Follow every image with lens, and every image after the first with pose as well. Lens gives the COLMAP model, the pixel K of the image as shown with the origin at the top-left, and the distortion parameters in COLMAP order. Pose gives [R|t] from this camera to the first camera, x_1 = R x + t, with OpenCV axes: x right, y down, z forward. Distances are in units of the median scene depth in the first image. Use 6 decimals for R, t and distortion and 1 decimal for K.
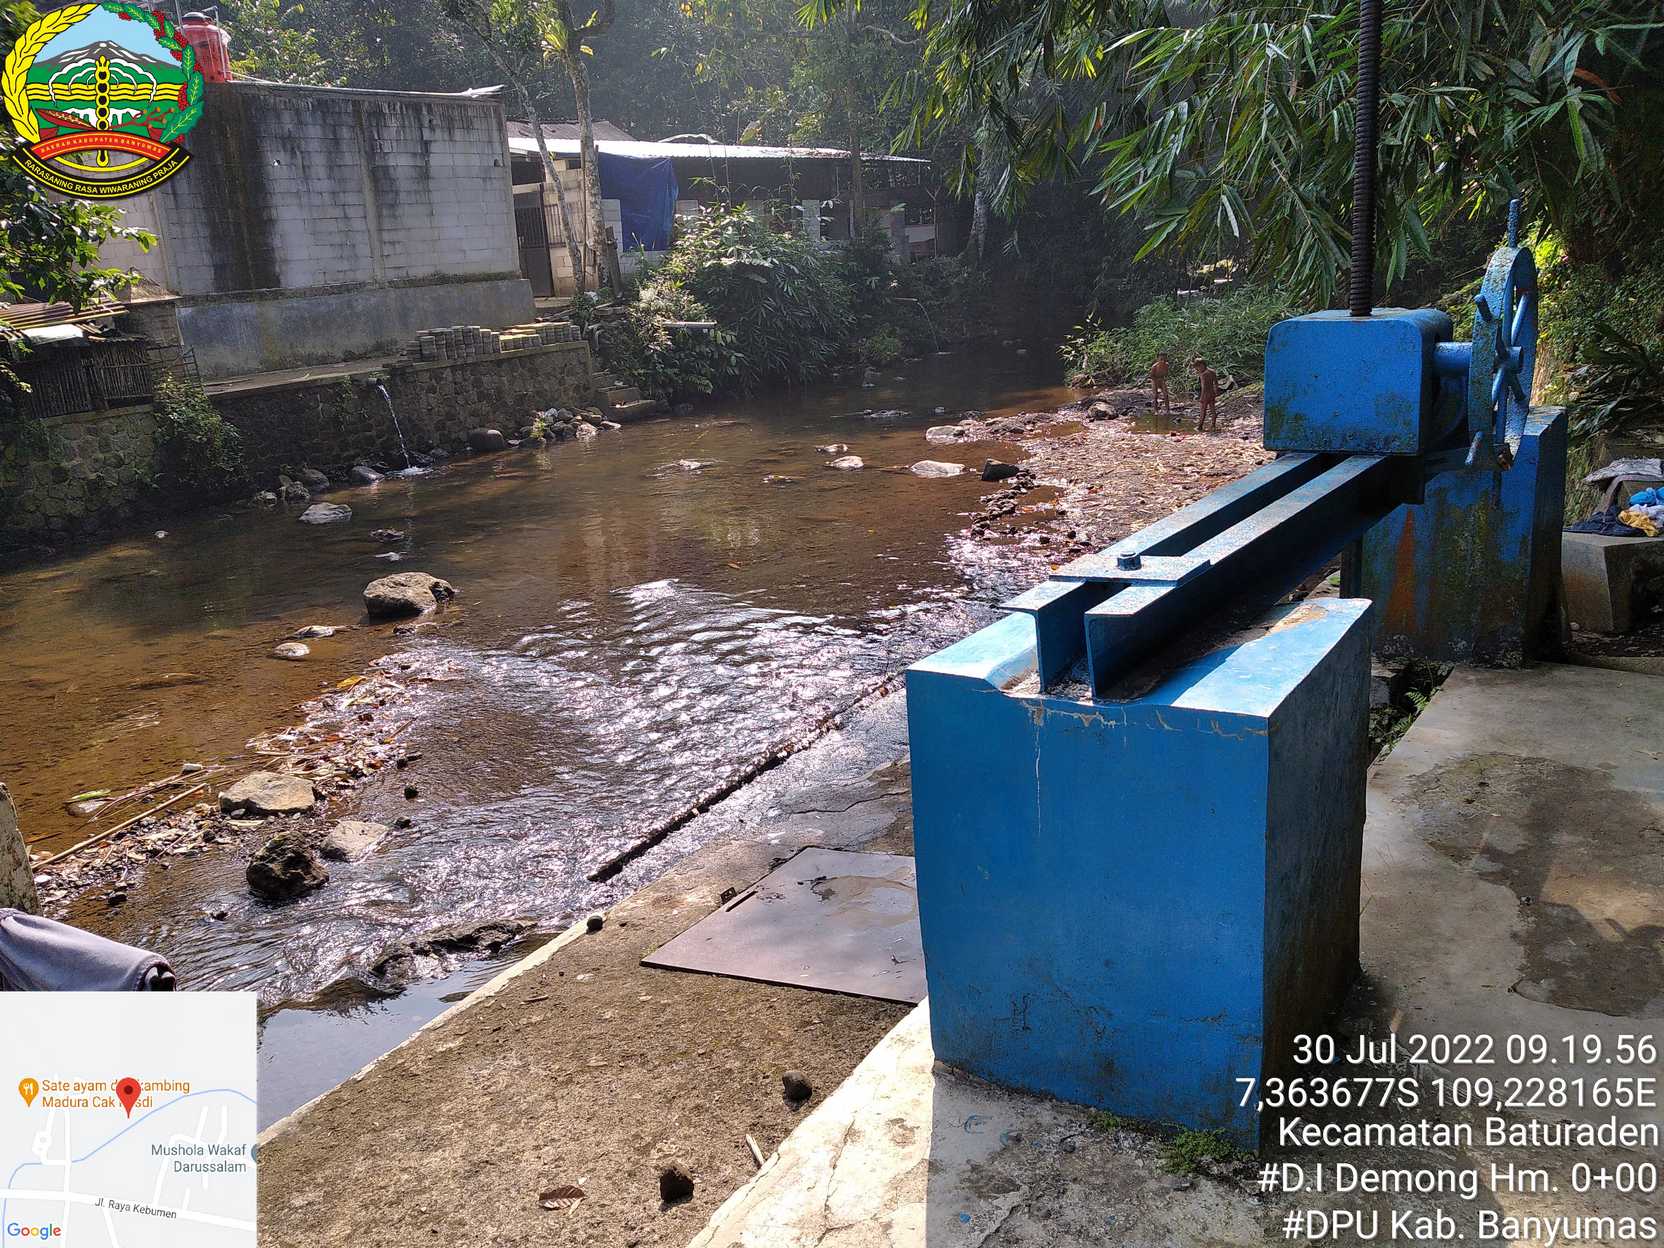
lens RADIAL K [[1369.6, 0, 830.8], [0, 1369.6, 643.8], [0, 0, 1]] dist [0.003043, -0.038880]
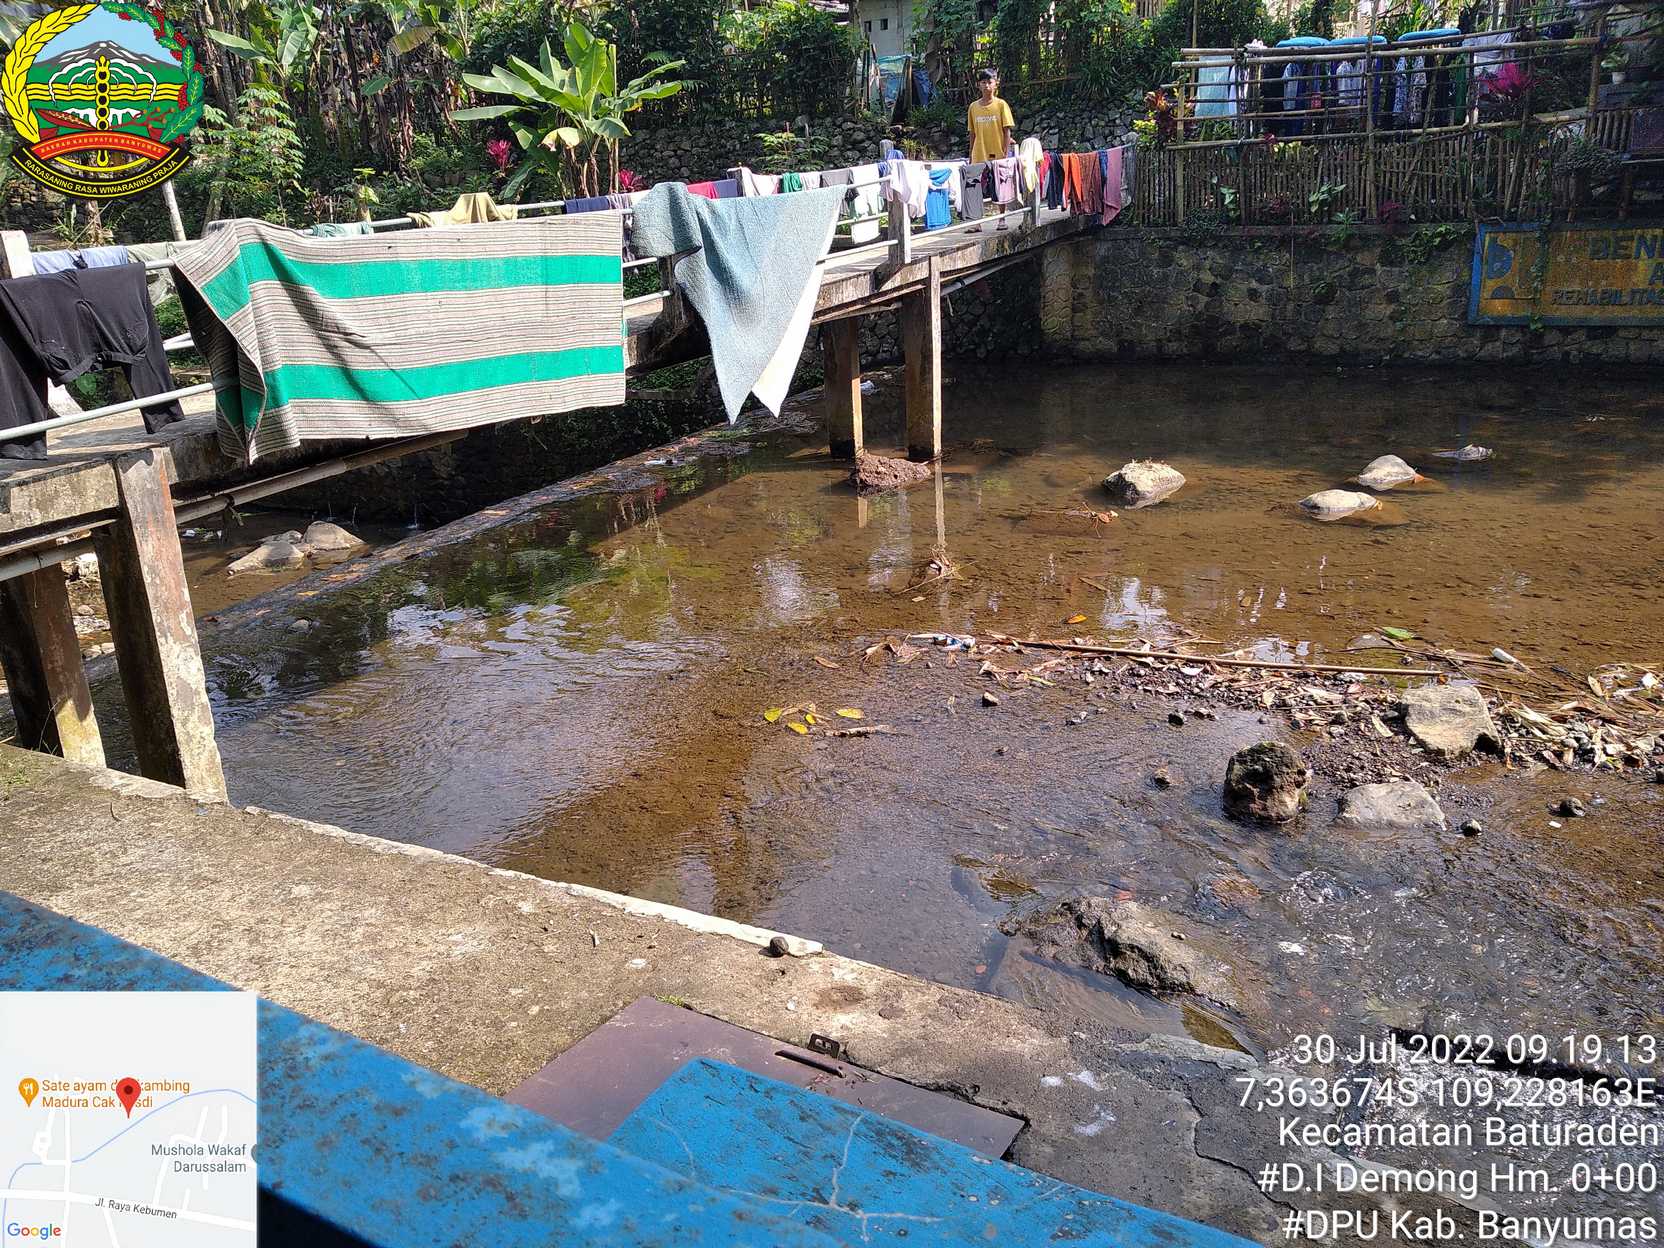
lens RADIAL K [[1382.6, 0, 833.3], [0, 1382.6, 628.3], [0, 0, 1]] dist [-0.009926, -0.006907]
pose [[0.046109, 0.386971, -0.920938, 0.103500], [-0.228019, 0.901657, 0.367453, -0.053626], [0.972564, 0.193049, 0.129811, 0.205855]]
